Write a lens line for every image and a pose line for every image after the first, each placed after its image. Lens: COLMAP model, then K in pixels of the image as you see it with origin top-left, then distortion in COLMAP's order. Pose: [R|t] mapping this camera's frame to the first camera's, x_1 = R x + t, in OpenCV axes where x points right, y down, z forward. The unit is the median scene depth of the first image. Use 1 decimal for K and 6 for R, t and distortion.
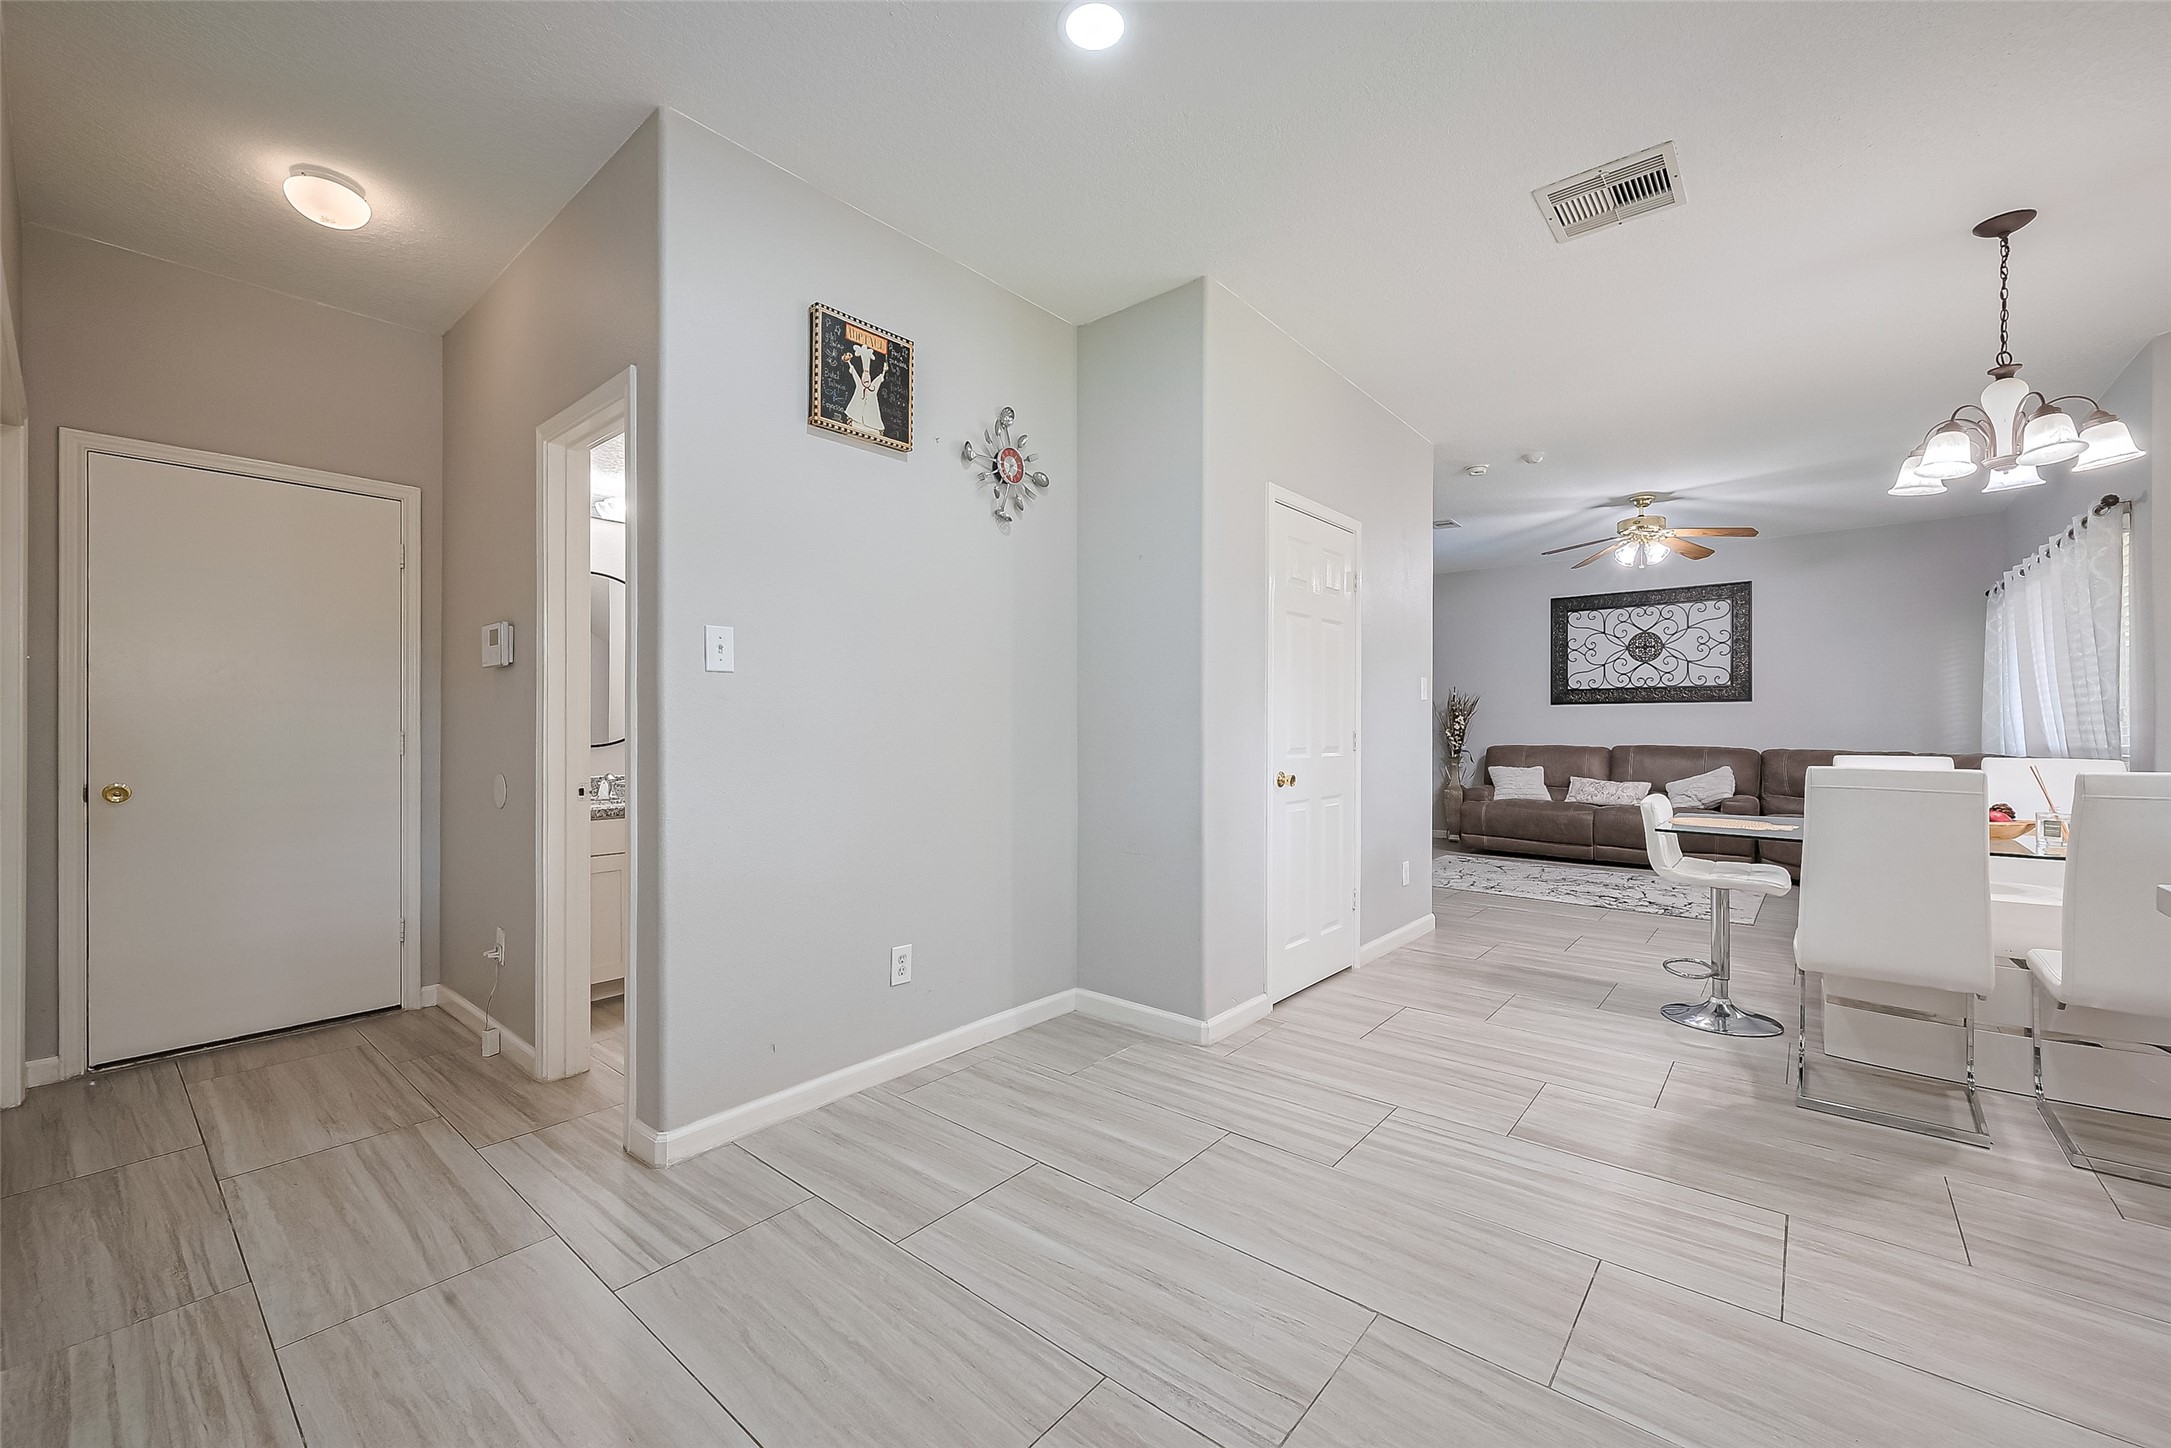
lens RADIAL K [[865.6, 0, 1087.8], [0, 865.6, 723.7], [0, 0, 1]] dist [-0.001385, 0.000040]
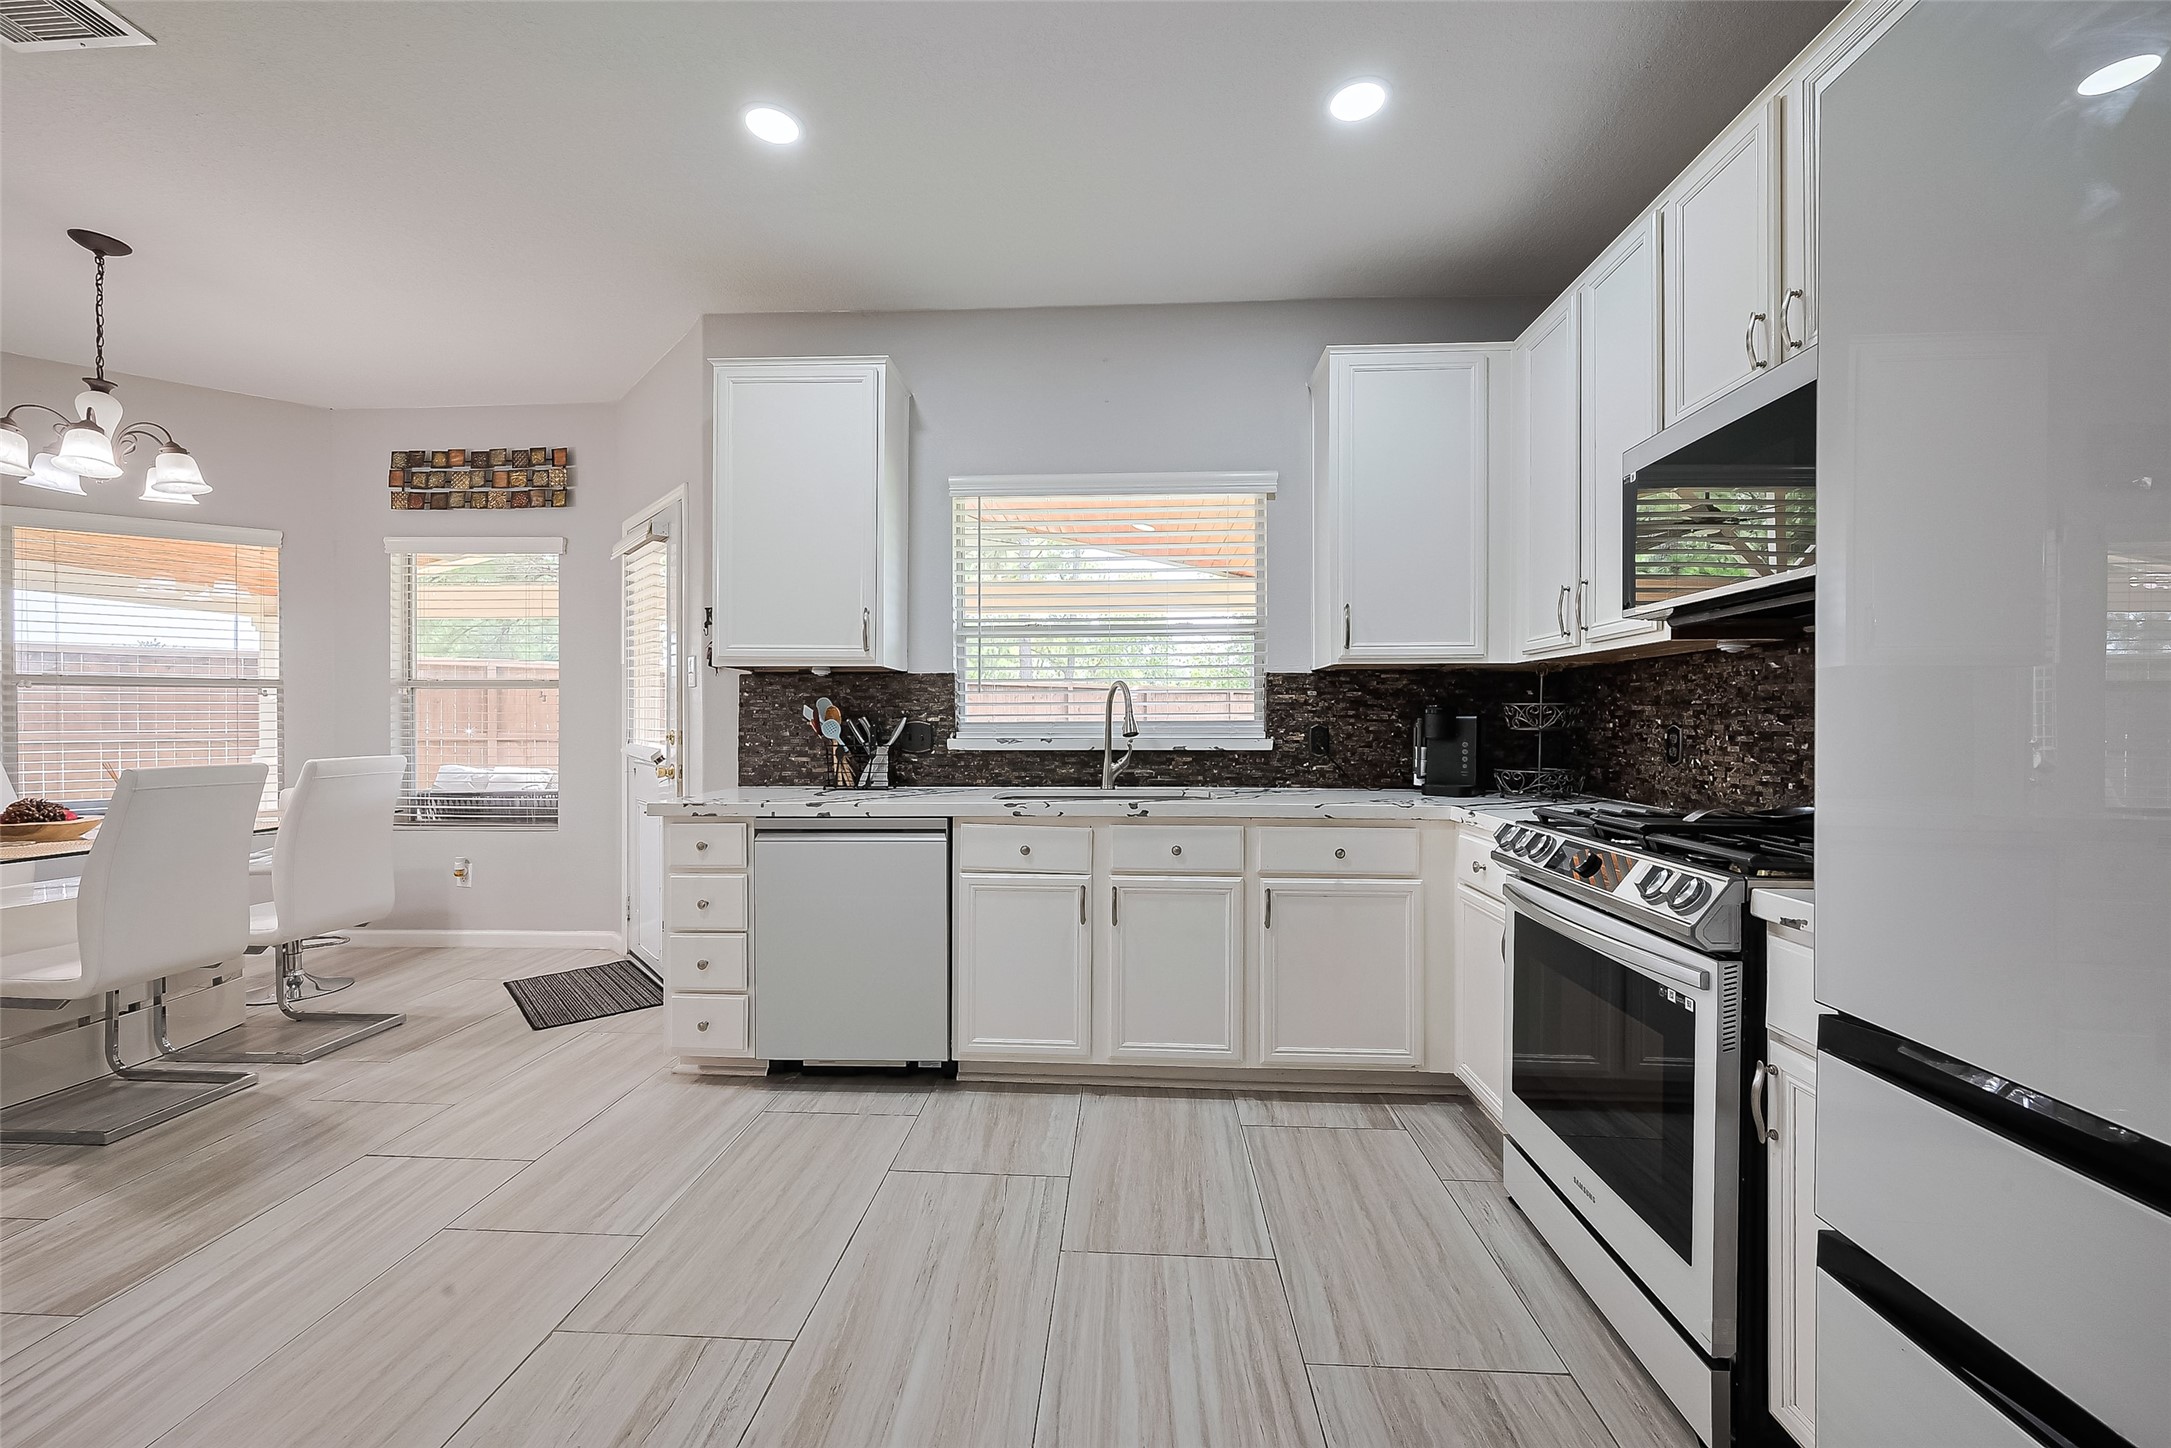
lens RADIAL K [[865.6, 0, 1087.3], [0, 865.6, 723.7], [0, 0, 1]] dist [-0.001385, 0.000040]
pose [[-0.599321, -0.002224, 0.800506, -0.555491], [0.000849, 0.999994, 0.003413, -0.002031], [-0.800508, 0.002725, -0.599315, 0.765192]]
